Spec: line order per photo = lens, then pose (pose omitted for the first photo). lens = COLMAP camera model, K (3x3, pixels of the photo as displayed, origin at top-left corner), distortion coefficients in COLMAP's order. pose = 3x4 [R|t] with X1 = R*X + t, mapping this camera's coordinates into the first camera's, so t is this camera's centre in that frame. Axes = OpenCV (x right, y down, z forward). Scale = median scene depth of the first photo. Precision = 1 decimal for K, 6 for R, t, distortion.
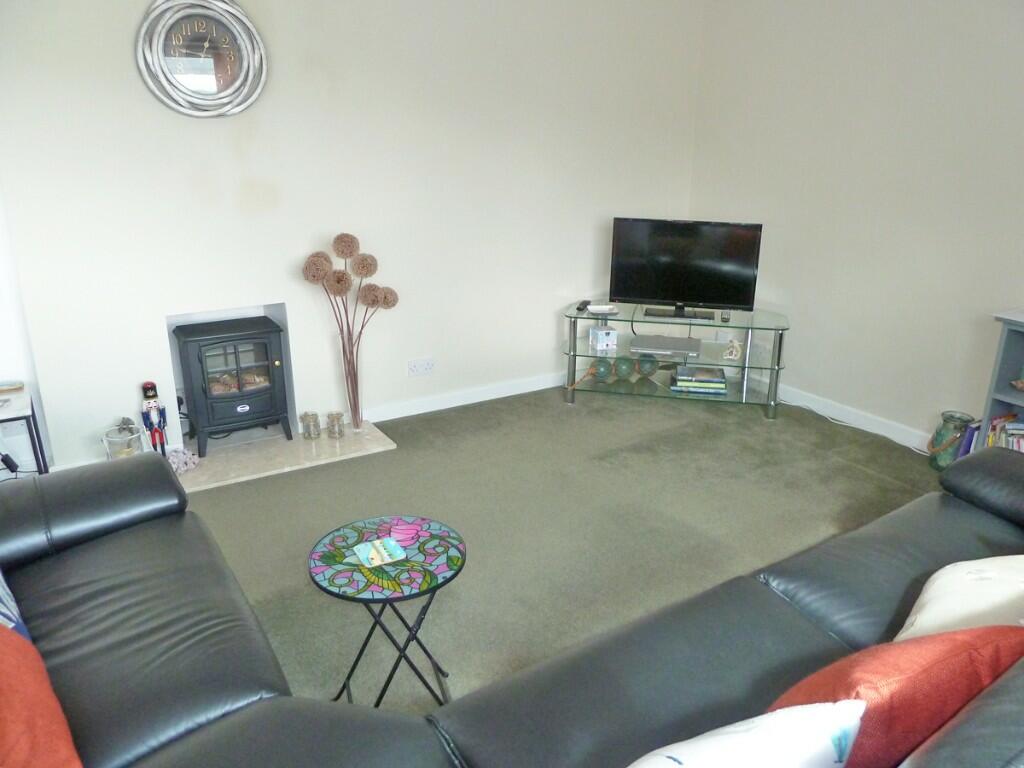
lens RADIAL K [[763.6, 0, 518.4], [0, 763.6, 372.4], [0, 0, 1]] dist [-0.029846, -0.002408]
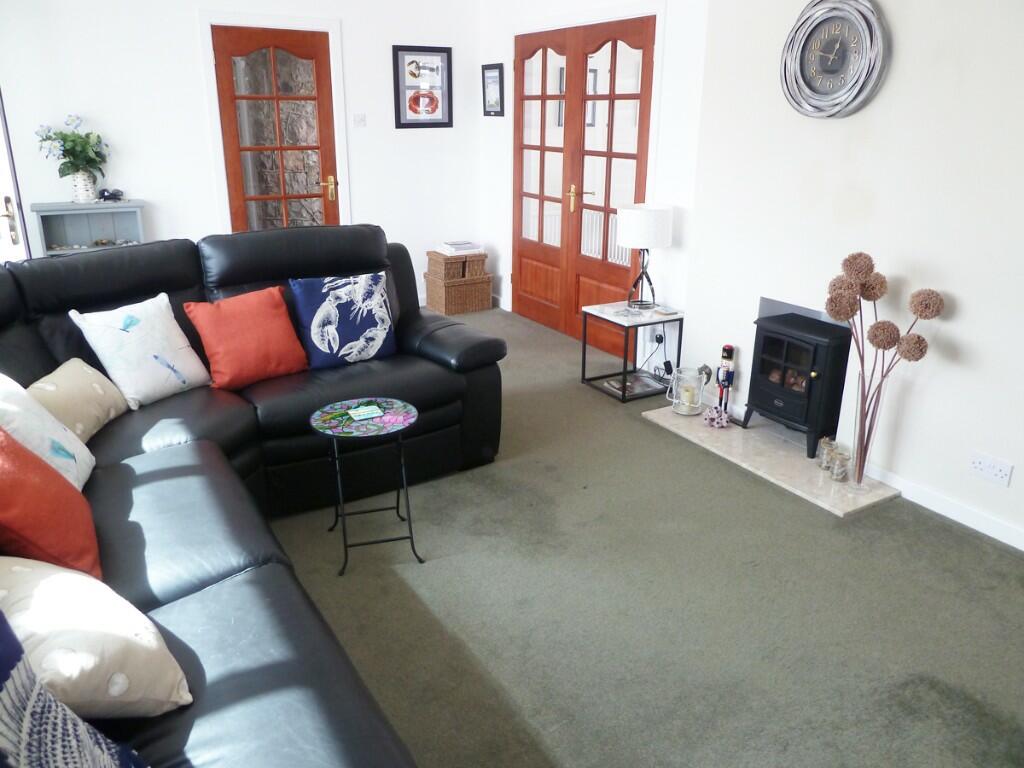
lens RADIAL K [[763.6, 0, 518.4], [0, 763.6, 372.4], [0, 0, 1]] dist [-0.029846, -0.002408]
pose [[-0.015833, 0.310449, -0.950458, 0.643870], [-0.311842, 0.901630, 0.299695, -0.199986], [0.950002, 0.301138, 0.082536, 0.609111]]
